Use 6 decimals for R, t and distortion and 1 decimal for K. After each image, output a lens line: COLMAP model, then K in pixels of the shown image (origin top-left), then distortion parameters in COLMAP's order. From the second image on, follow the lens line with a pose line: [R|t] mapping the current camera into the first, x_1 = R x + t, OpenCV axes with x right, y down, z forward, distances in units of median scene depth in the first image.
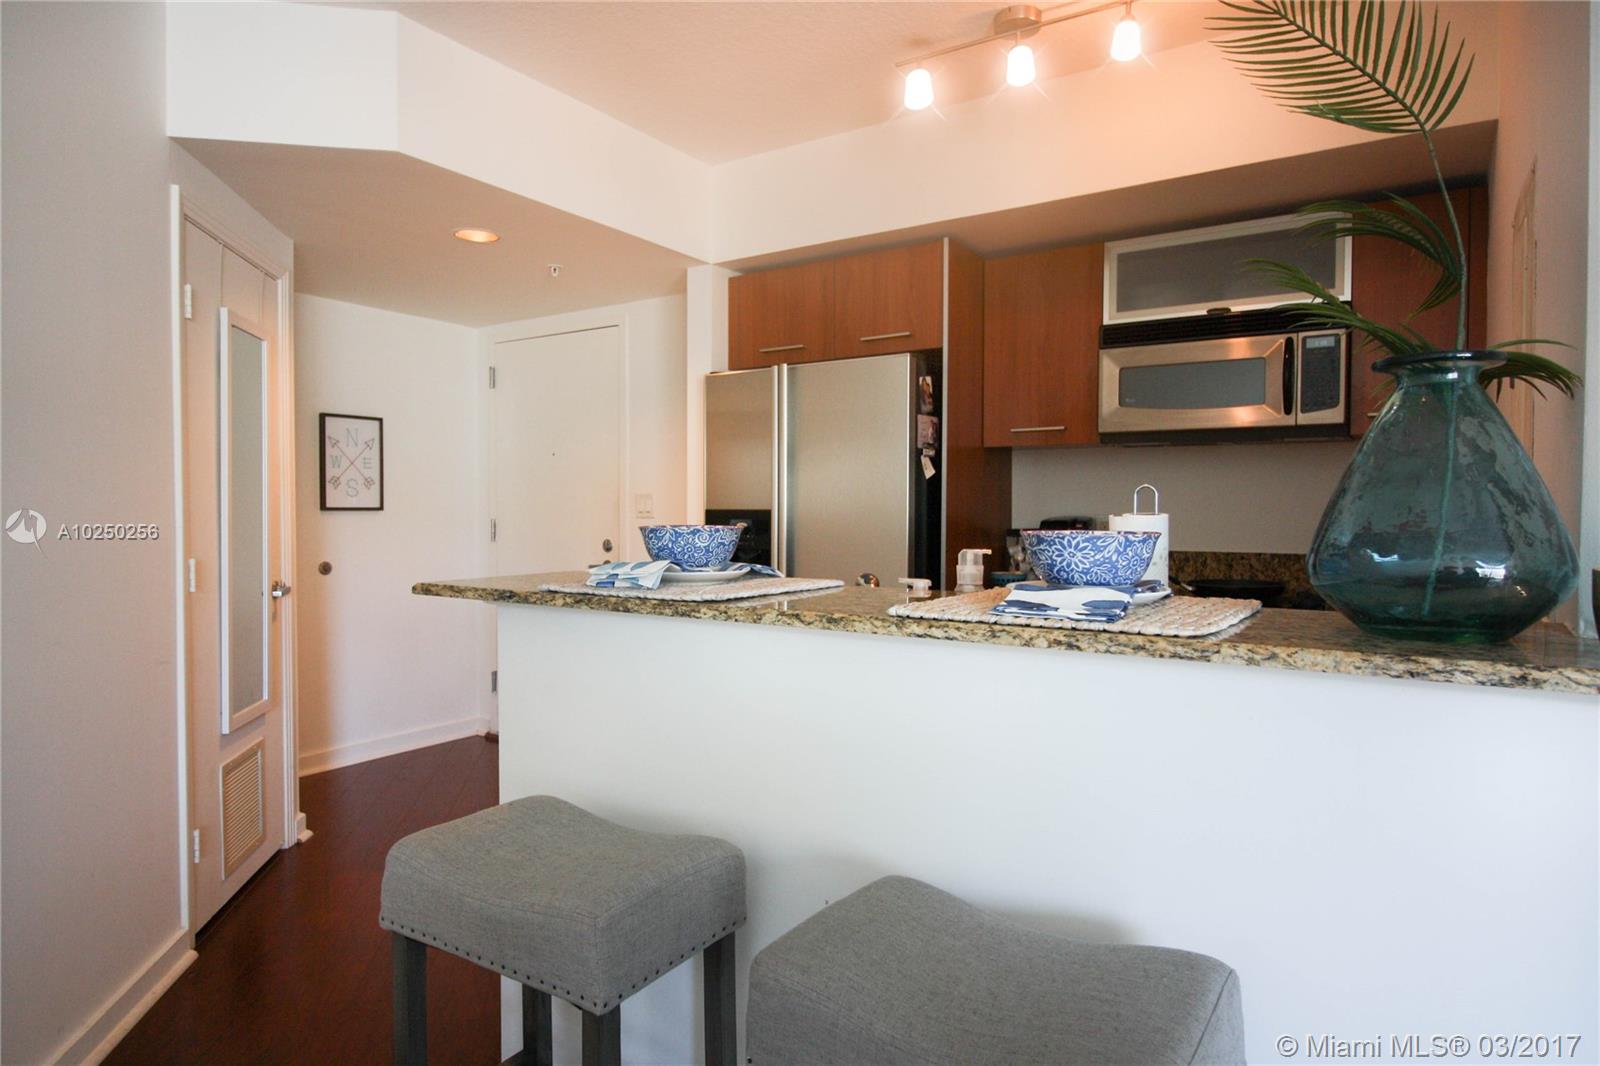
lens RADIAL K [[930.8, 0, 799.1], [0, 930.8, 527.0], [0, 0, 1]] dist [-0.003850, 0.000263]
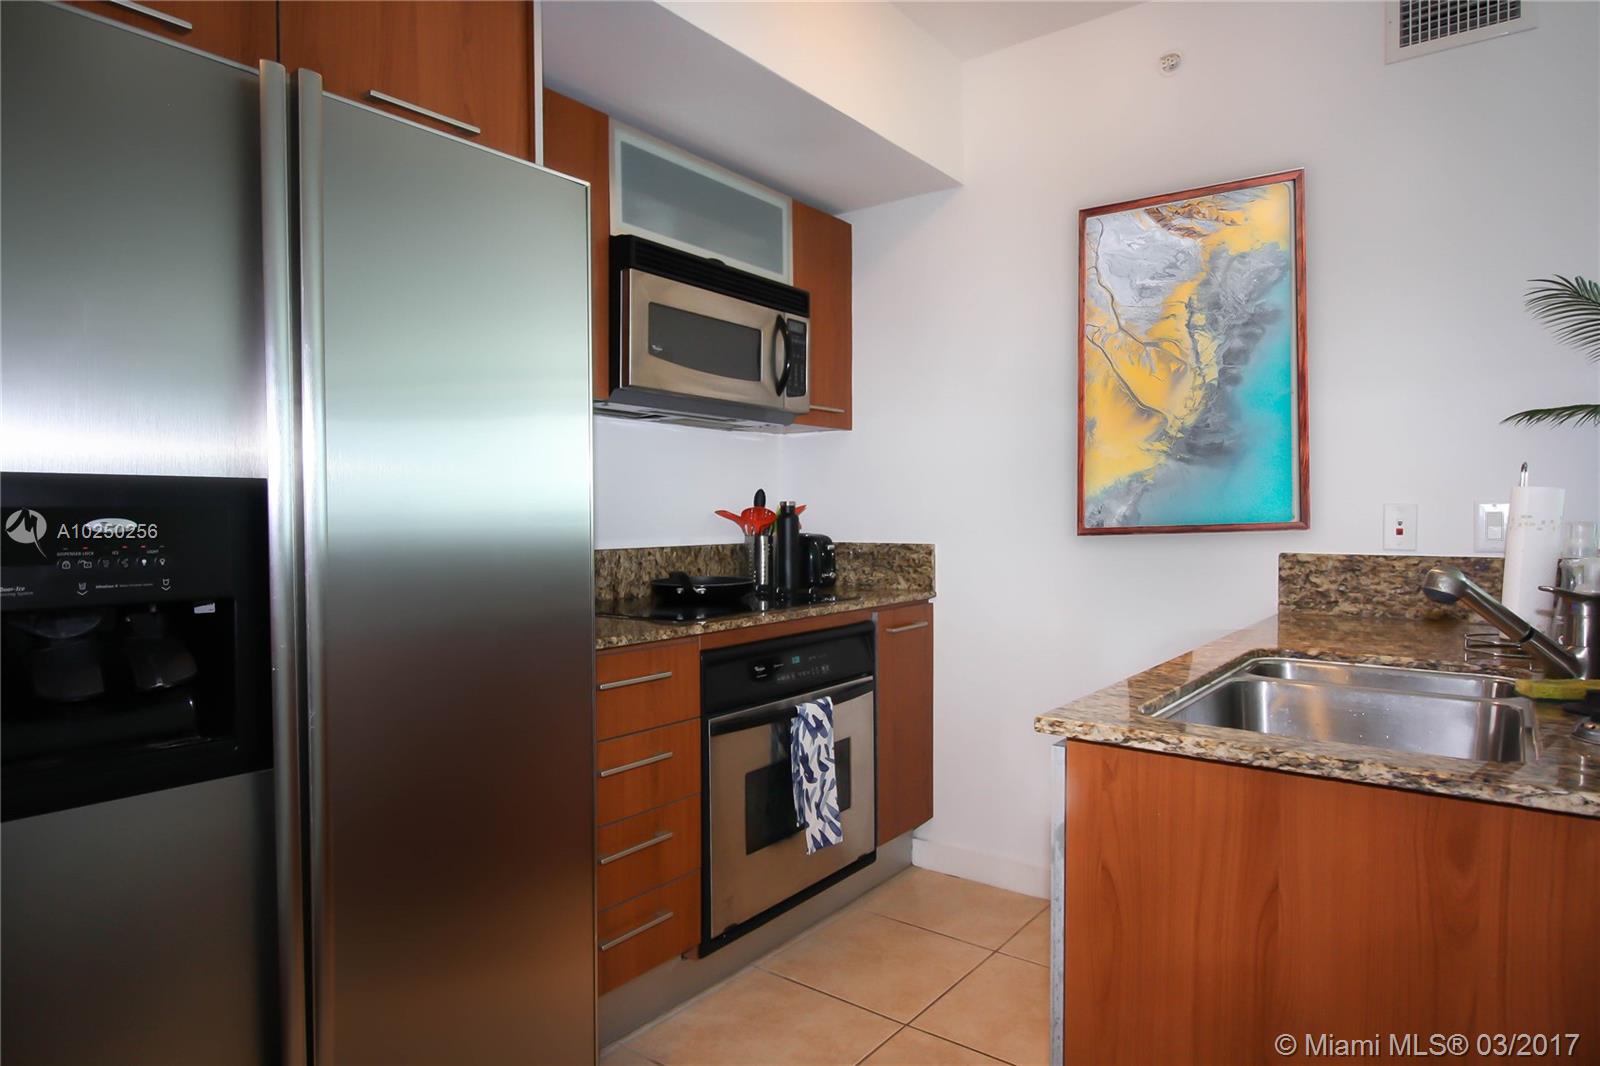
lens RADIAL K [[930.8, 0, 799.1], [0, 930.8, 527.0], [0, 0, 1]] dist [-0.003850, 0.000263]
pose [[0.077328, -0.017200, 0.996857, -0.376720], [0.017127, 0.999727, 0.015921, -0.002573], [-0.996859, 0.015842, 0.077601, 0.807919]]
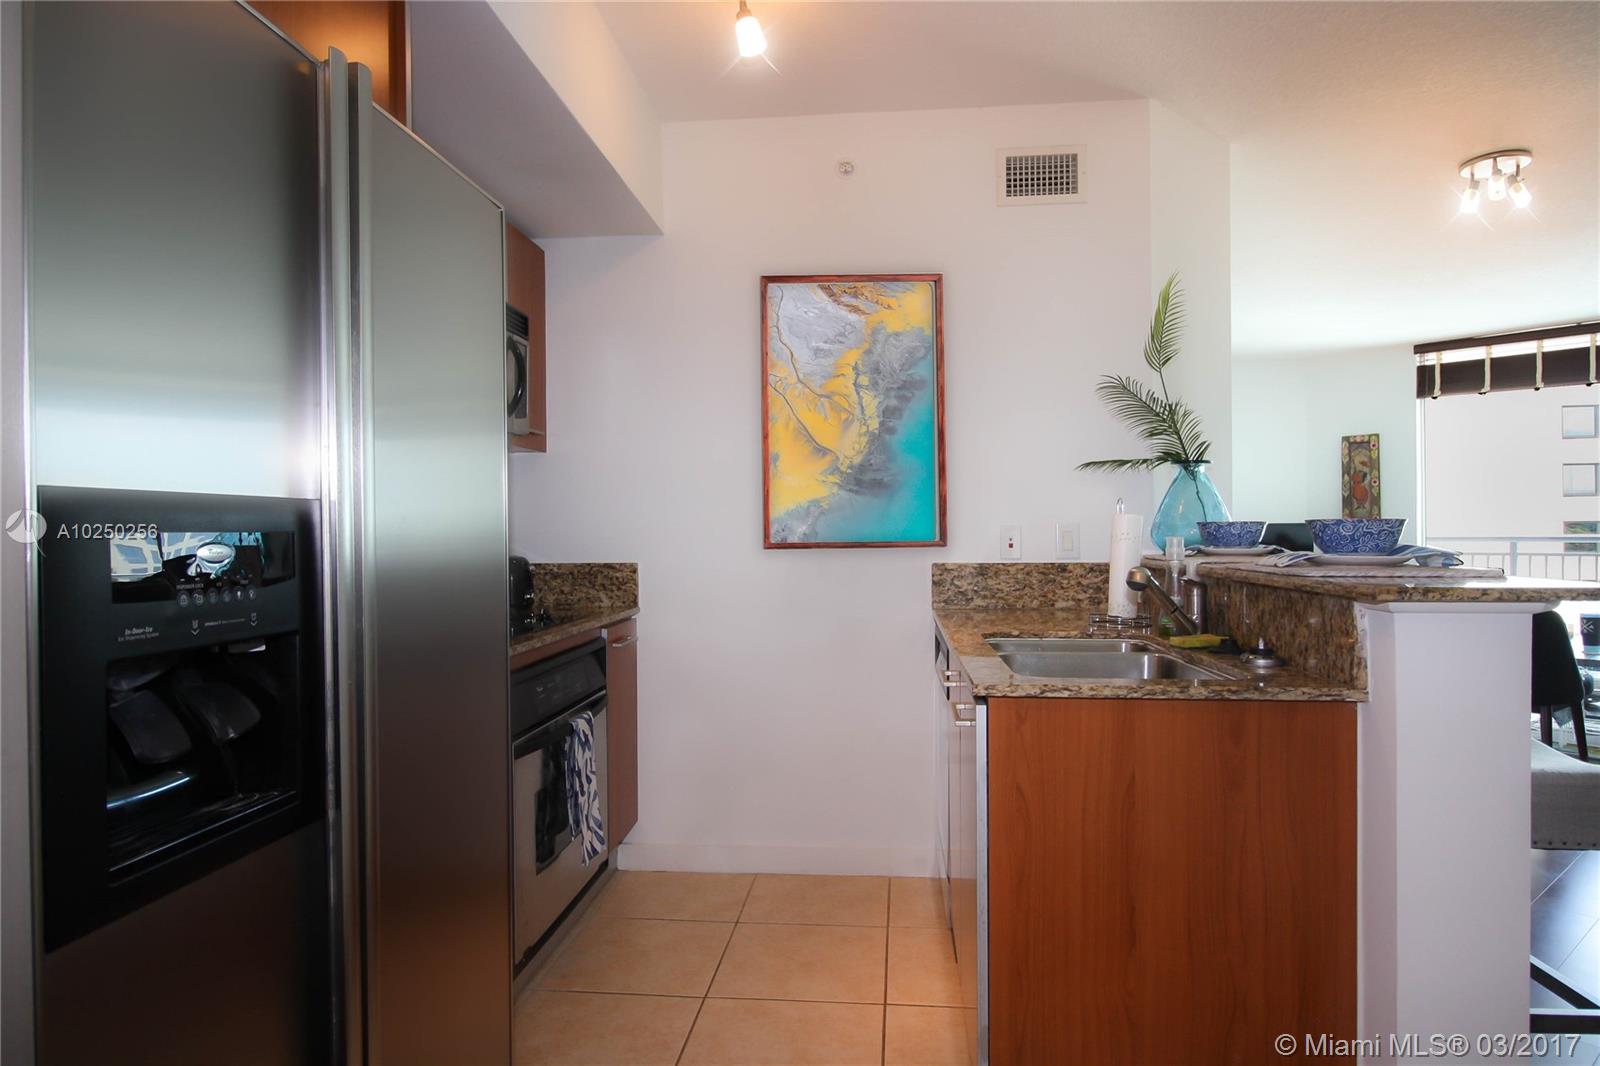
lens RADIAL K [[916.7, 0, 800.0], [0, 916.7, 533.0], [0, 0, 1]] dist [0.039901, -0.000677]
pose [[-0.481053, -0.000052, 0.876691, -0.389253], [0.016403, 0.999824, 0.009060, -0.006619], [-0.876538, 0.018738, -0.480968, 1.062961]]
